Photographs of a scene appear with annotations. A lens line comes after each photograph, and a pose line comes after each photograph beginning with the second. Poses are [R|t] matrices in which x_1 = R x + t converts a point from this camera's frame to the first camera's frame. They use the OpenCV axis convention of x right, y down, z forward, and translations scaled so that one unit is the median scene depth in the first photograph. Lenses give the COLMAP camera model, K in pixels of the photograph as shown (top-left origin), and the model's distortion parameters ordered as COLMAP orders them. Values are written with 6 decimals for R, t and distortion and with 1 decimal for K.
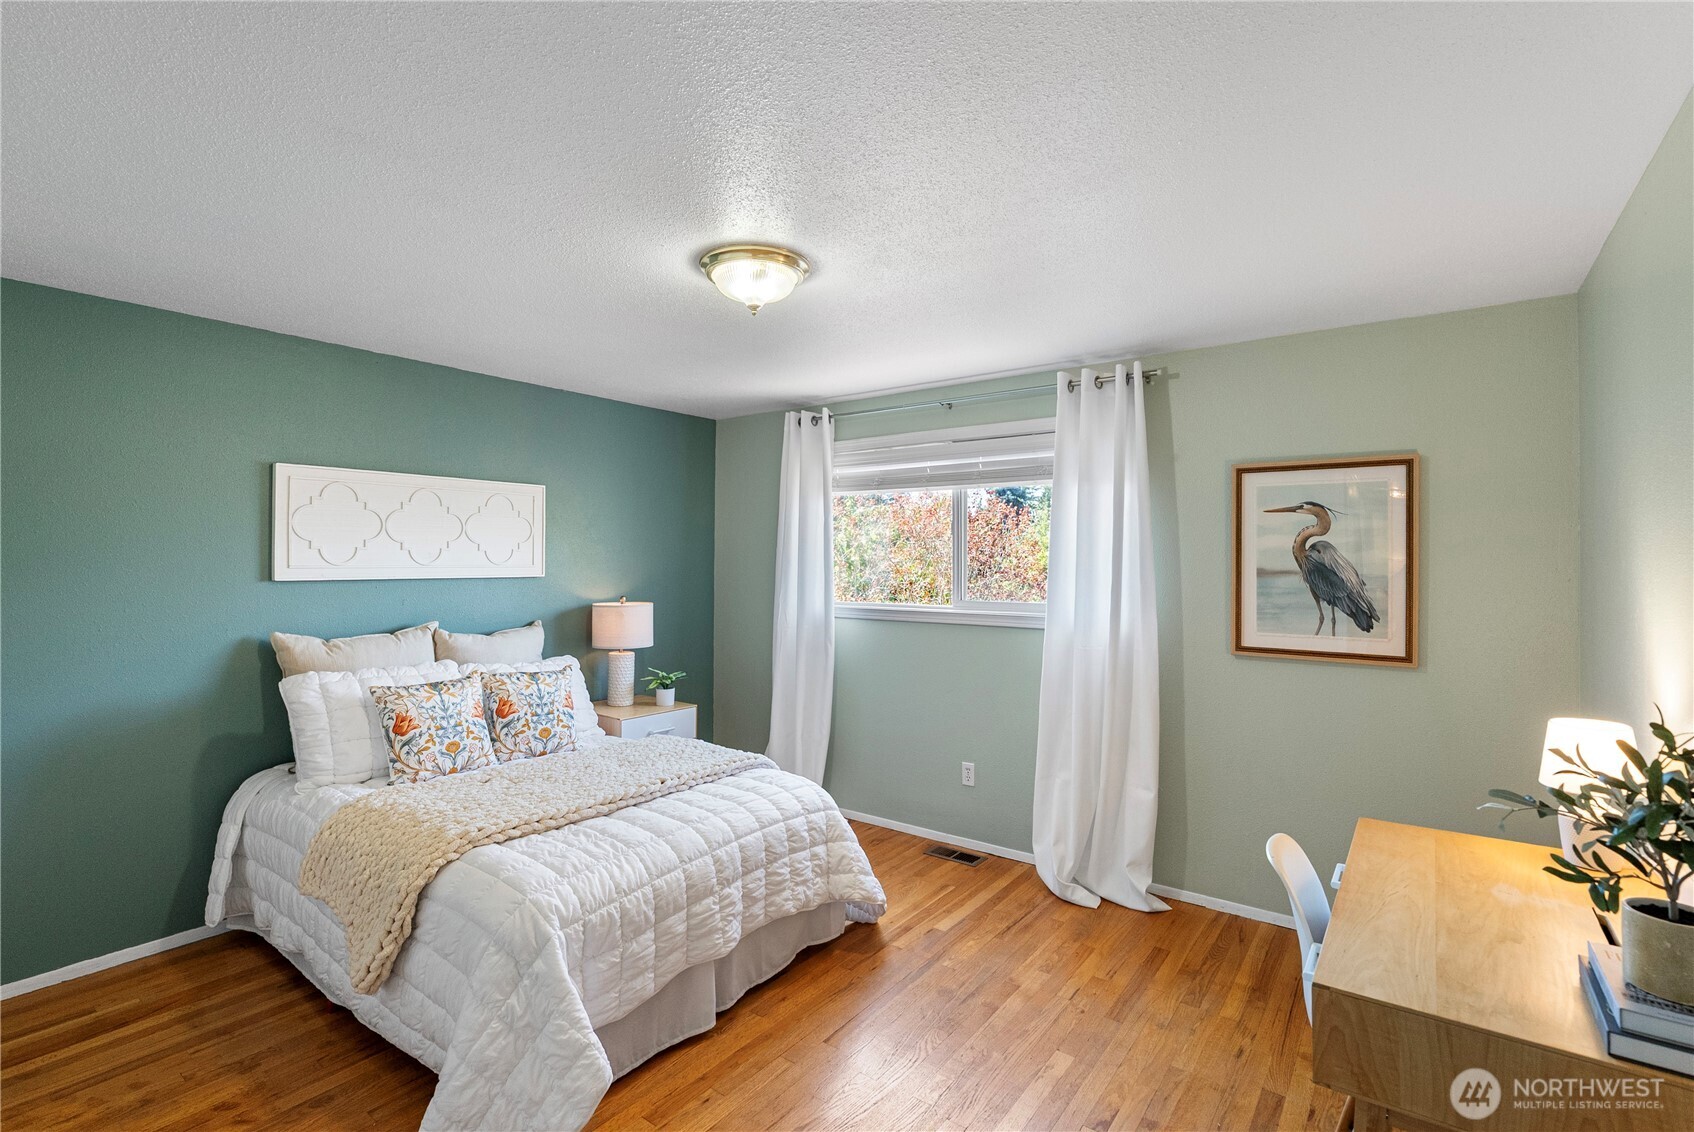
lens RADIAL K [[767.3, 0, 847.0], [0, 767.3, 566.0], [0, 0, 1]] dist [-0.011246, 0.000584]
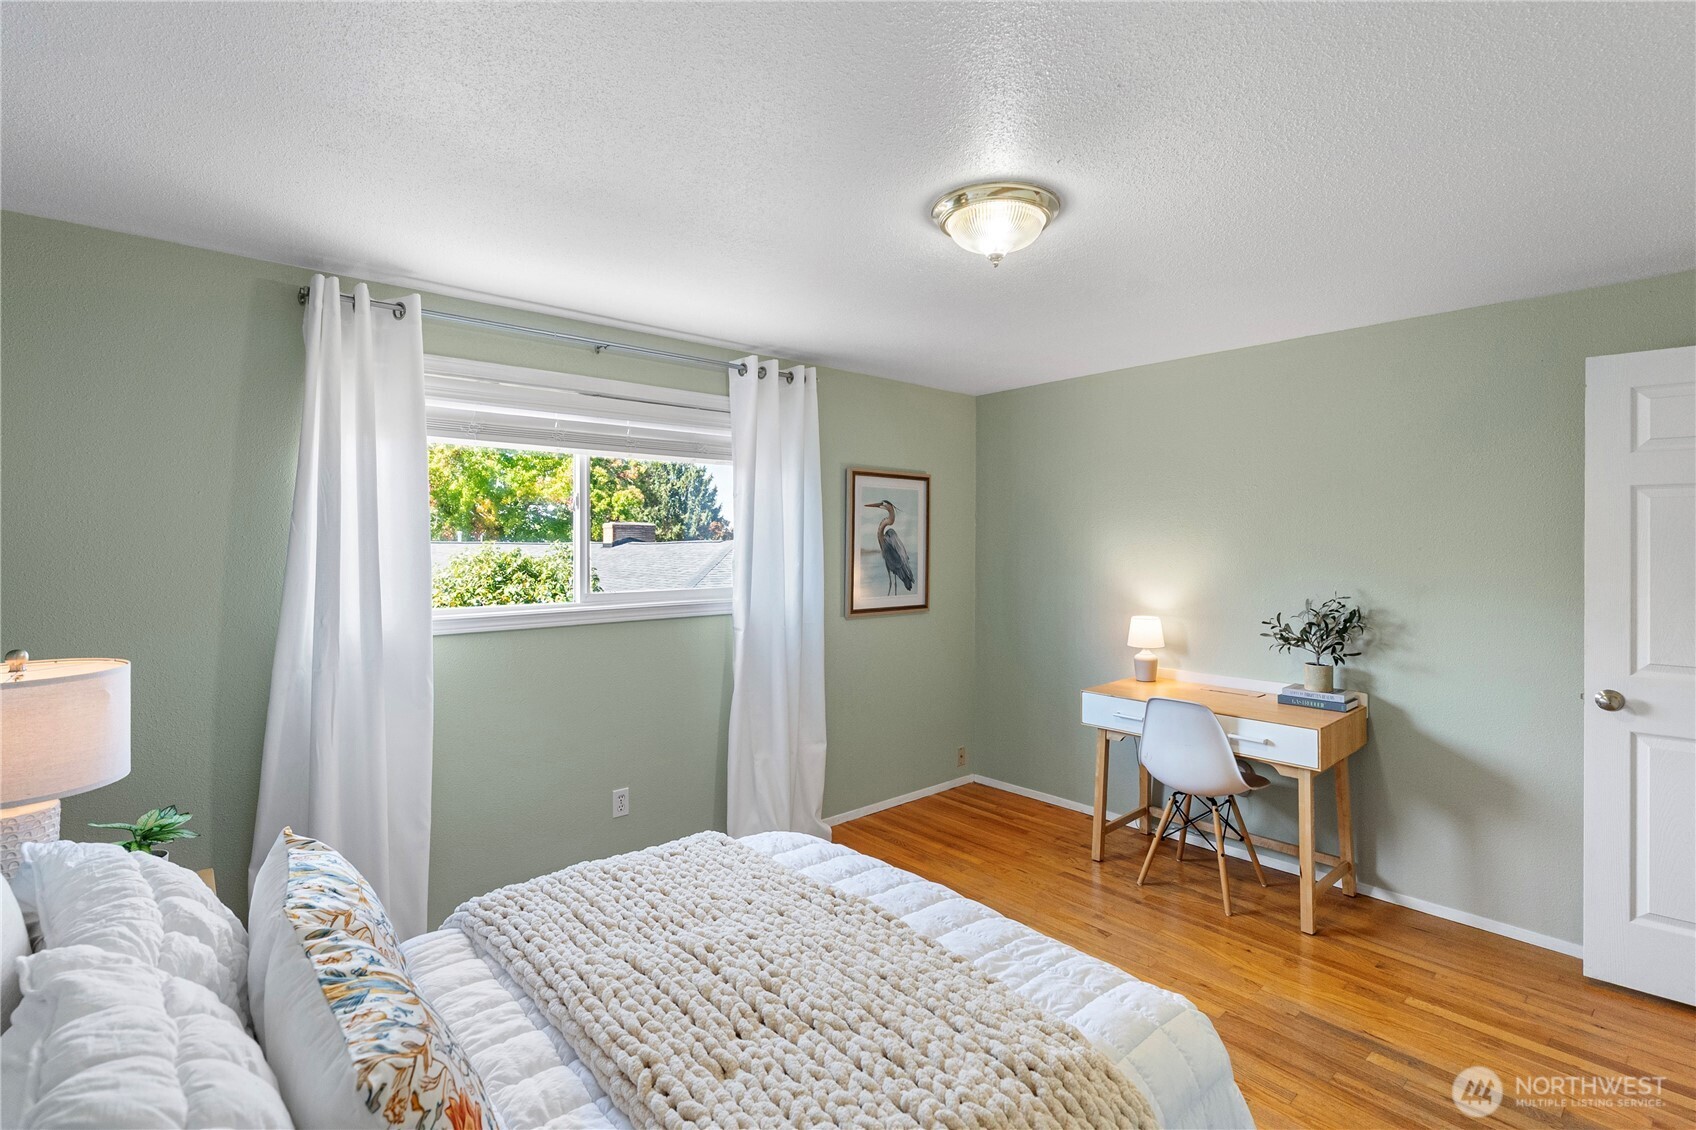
lens RADIAL K [[781.8, 0, 850.8], [0, 781.8, 547.1], [0, 0, 1]] dist [-0.010810, 0.001288]
pose [[0.203184, -0.016063, 0.979009, -0.801398], [0.003368, 0.999871, 0.015706, -0.021873], [-0.979135, 0.000106, 0.203212, 0.770070]]
